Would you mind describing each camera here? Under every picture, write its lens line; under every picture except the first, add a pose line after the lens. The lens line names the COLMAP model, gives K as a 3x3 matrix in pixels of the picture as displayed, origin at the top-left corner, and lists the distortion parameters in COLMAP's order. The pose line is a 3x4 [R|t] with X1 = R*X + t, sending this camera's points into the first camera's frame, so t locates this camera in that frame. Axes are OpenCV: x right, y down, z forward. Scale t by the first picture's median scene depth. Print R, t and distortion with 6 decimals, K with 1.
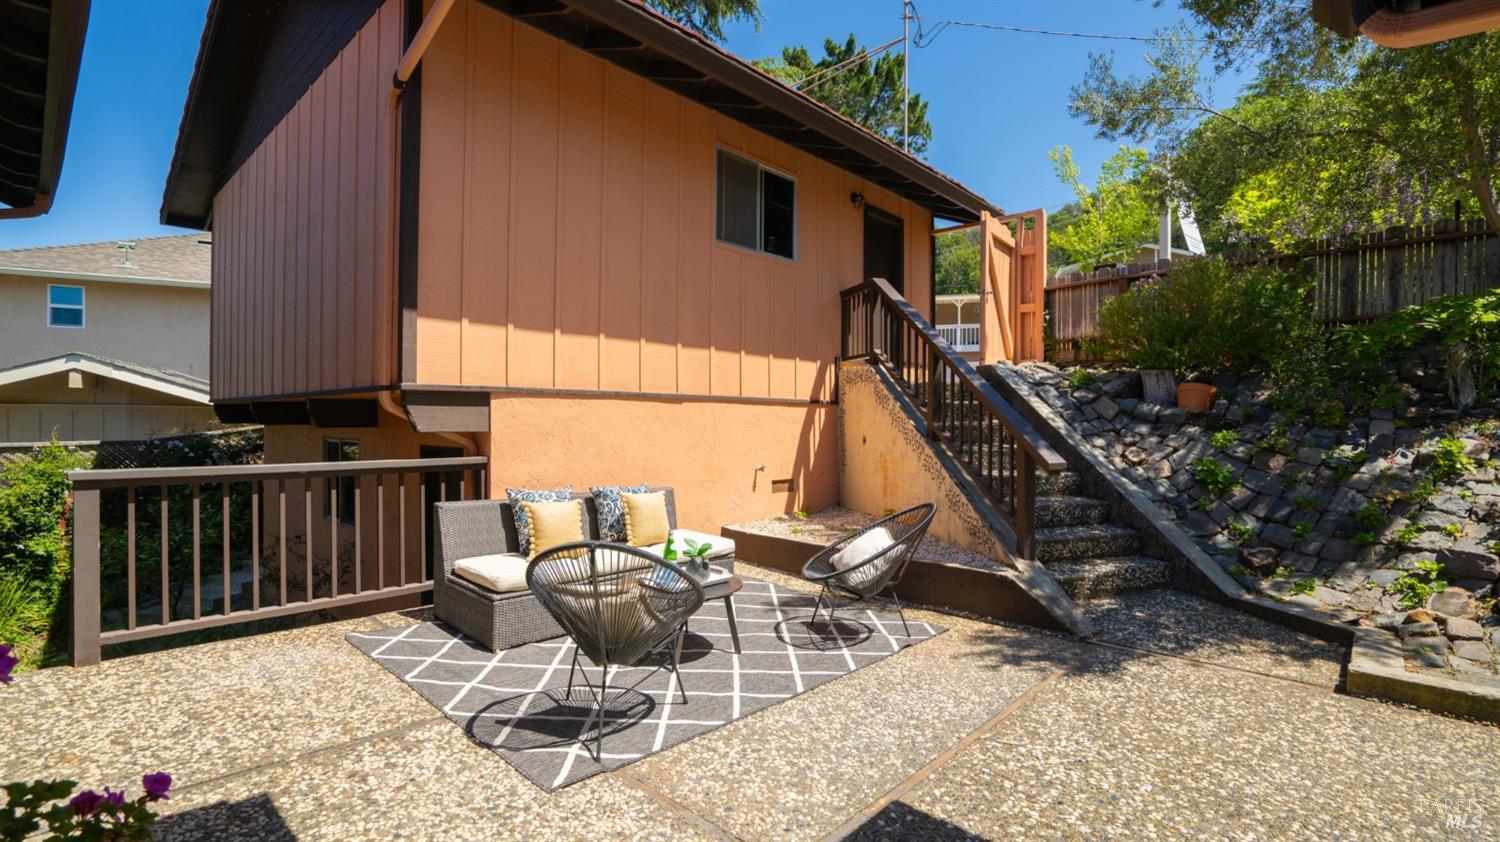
lens RADIAL K [[696.9, 0, 747.6], [0, 696.9, 421.4], [0, 0, 1]] dist [-0.021690, 0.000421]
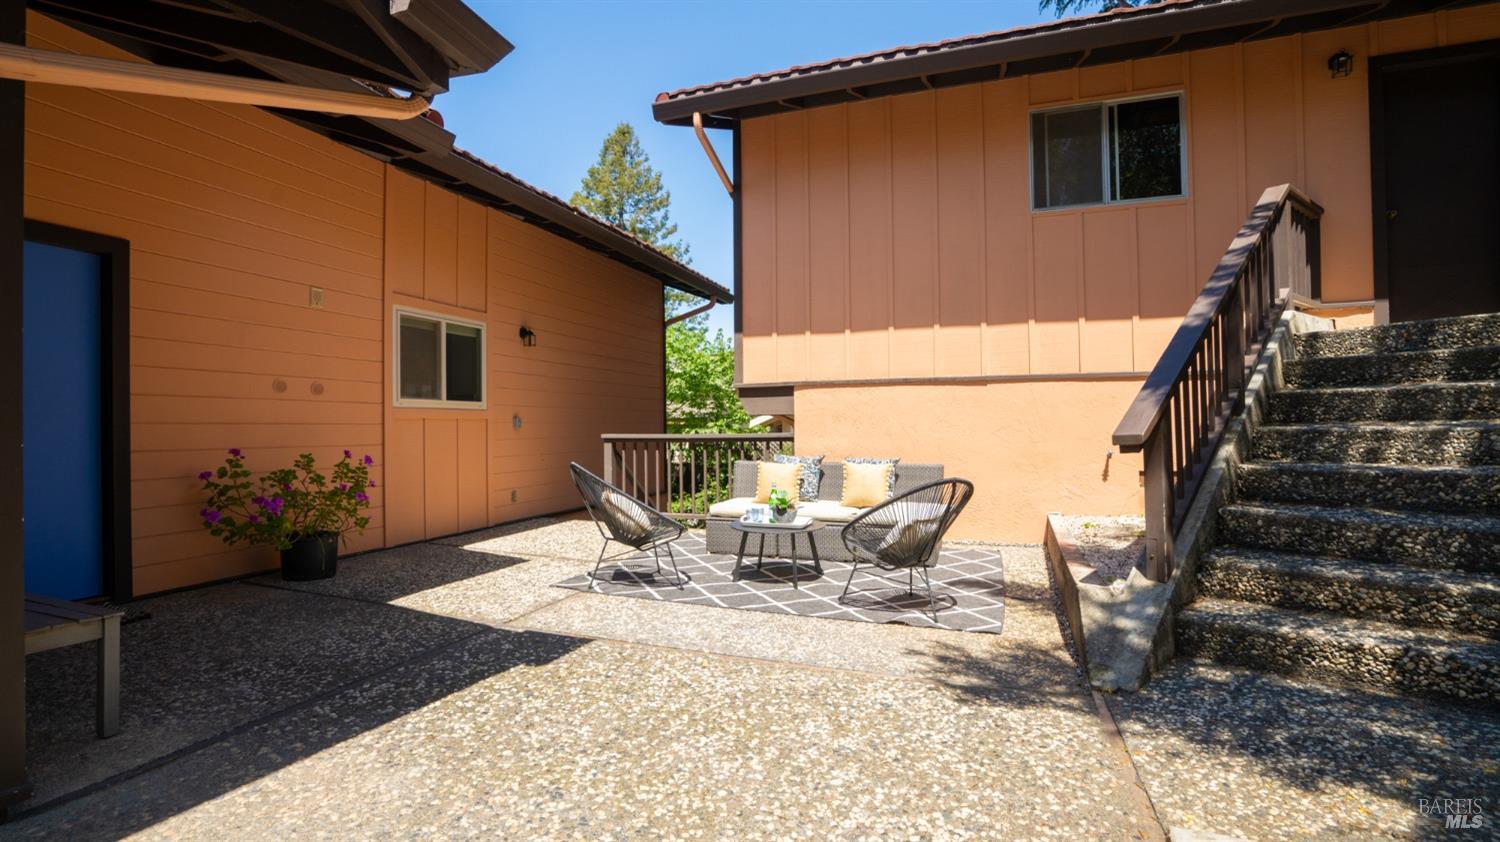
lens RADIAL K [[696.9, 0, 746.7], [0, 696.9, 418.9], [0, 0, 1]] dist [-0.021690, 0.000421]
pose [[0.393535, -0.018510, -0.919123, 0.721541], [0.006774, 0.999829, -0.017235, 0.039329], [0.919285, 0.000556, 0.393593, 0.298898]]
